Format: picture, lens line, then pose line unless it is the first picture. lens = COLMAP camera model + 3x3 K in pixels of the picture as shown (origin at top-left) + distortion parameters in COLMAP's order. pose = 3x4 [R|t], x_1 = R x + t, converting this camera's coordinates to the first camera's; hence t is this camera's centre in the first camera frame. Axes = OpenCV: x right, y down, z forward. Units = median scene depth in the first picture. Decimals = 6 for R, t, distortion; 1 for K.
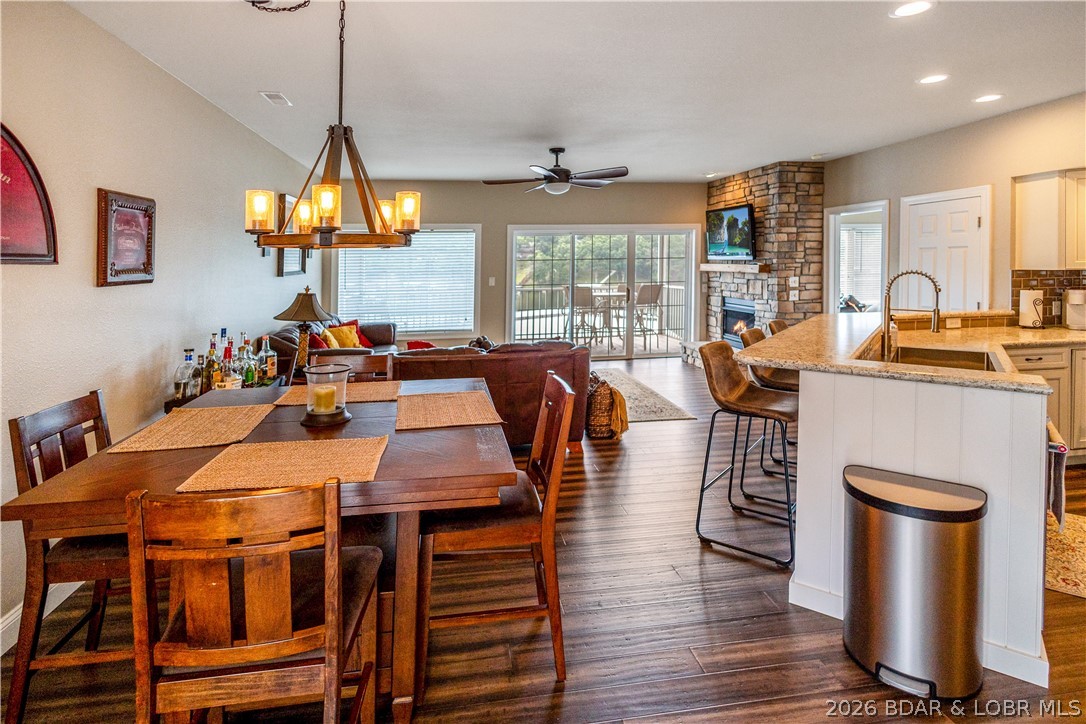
lens RADIAL K [[612.8, 0, 586.6], [0, 612.8, 294.1], [0, 0, 1]] dist [0.000736, -0.000360]
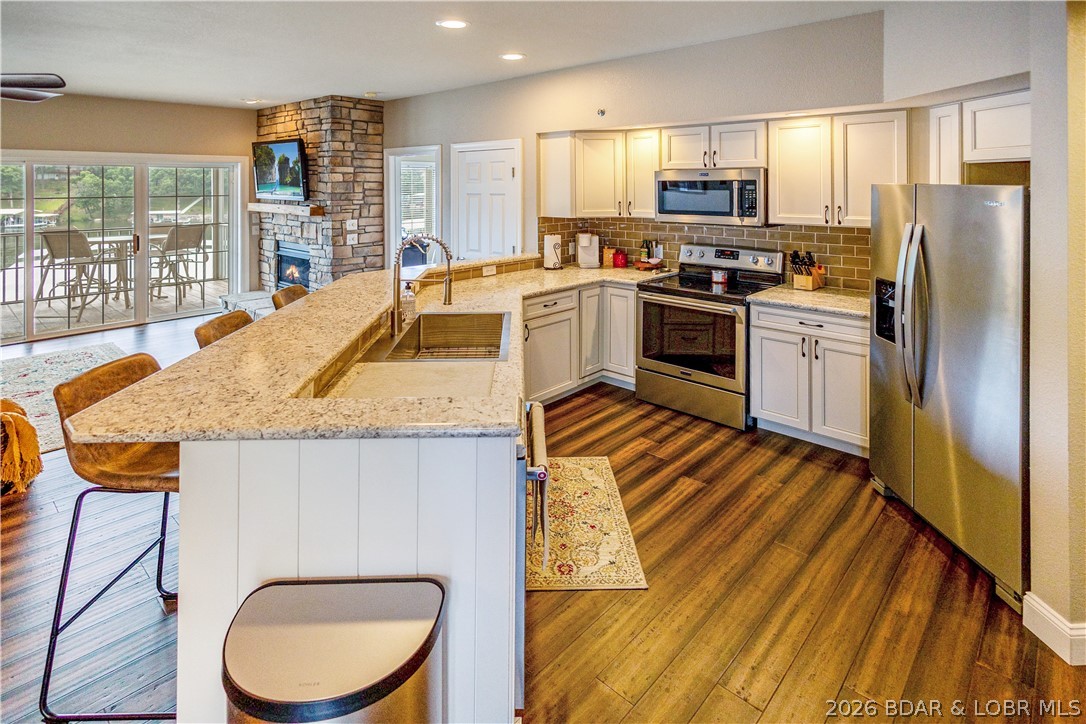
lens RADIAL K [[521.5, 0, 579.3], [0, 521.5, 212.4], [0, 0, 1]] dist [0.002490, 0.000300]
pose [[0.807539, -0.013082, 0.589670, 0.148369], [0.012822, 0.999907, 0.004623, -0.038441], [-0.589675, 0.003828, 0.807631, 0.145788]]
